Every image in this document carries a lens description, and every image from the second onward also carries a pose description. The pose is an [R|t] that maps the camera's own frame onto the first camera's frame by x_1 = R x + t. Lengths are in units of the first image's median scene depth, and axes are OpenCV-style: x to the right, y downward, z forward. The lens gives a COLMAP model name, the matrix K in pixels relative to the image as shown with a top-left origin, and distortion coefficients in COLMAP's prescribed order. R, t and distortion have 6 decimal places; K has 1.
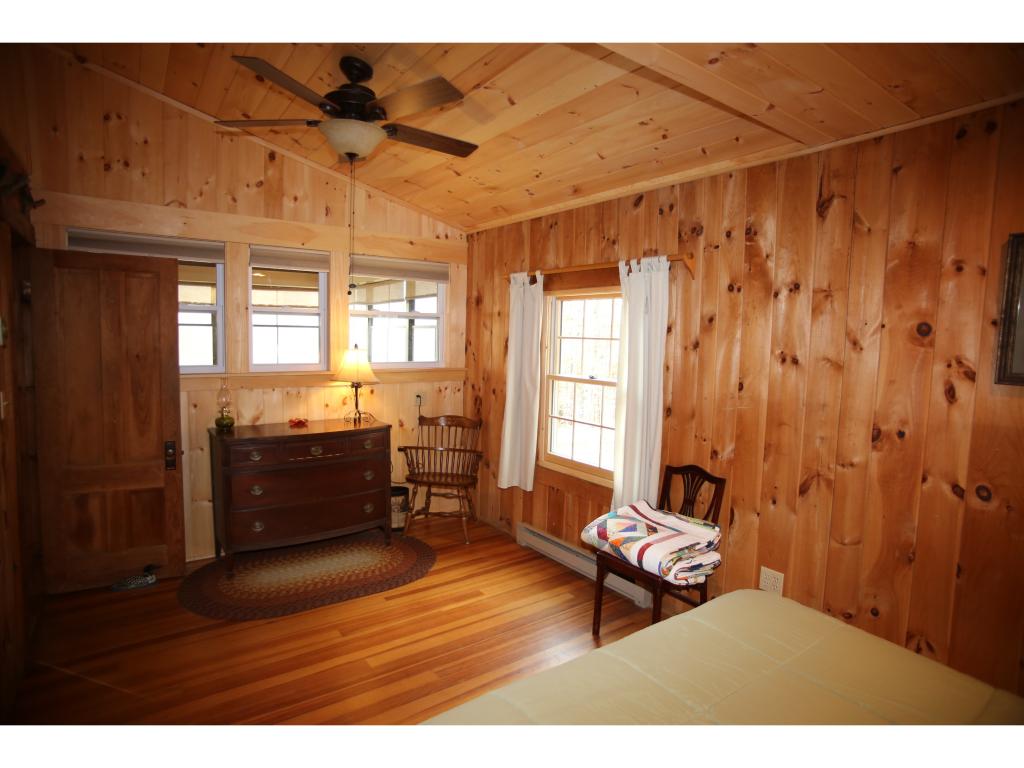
lens RADIAL K [[562.6, 0, 505.6], [0, 562.6, 385.3], [0, 0, 1]] dist [-0.070730, 0.001071]
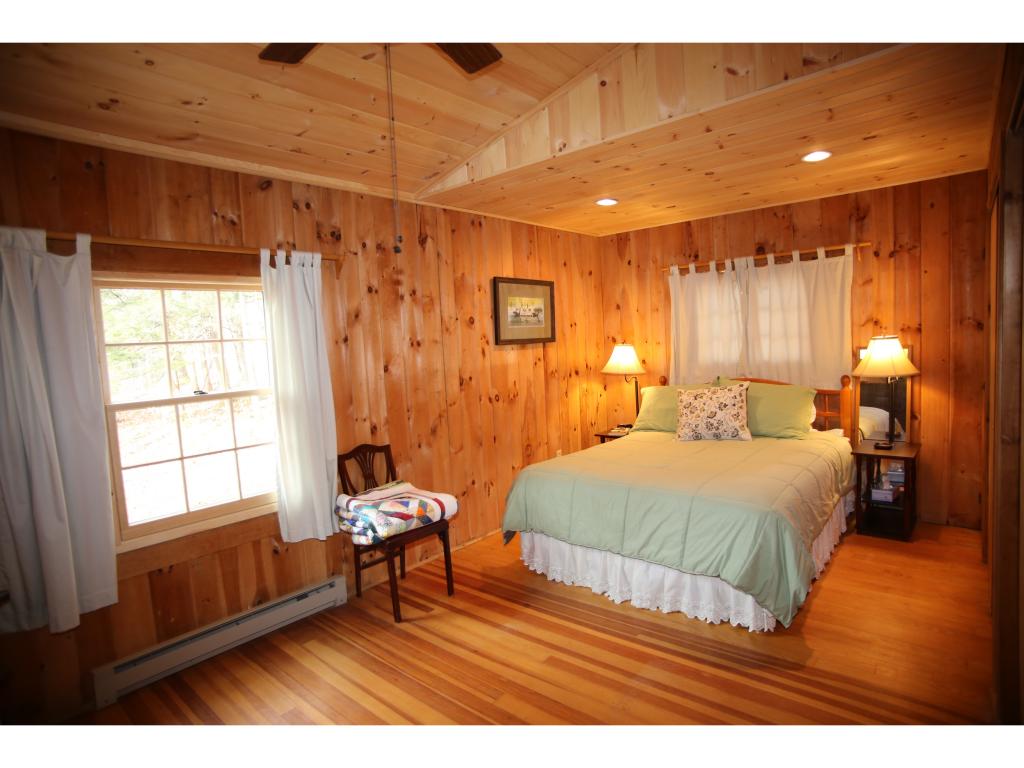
lens RADIAL K [[562.6, 0, 505.6], [0, 562.6, 385.3], [0, 0, 1]] dist [-0.070730, 0.001071]
pose [[-0.231419, -0.088337, 0.968835, -0.801659], [0.134874, 0.983339, 0.121876, -0.072124], [-0.963460, 0.158875, -0.215649, 0.928332]]
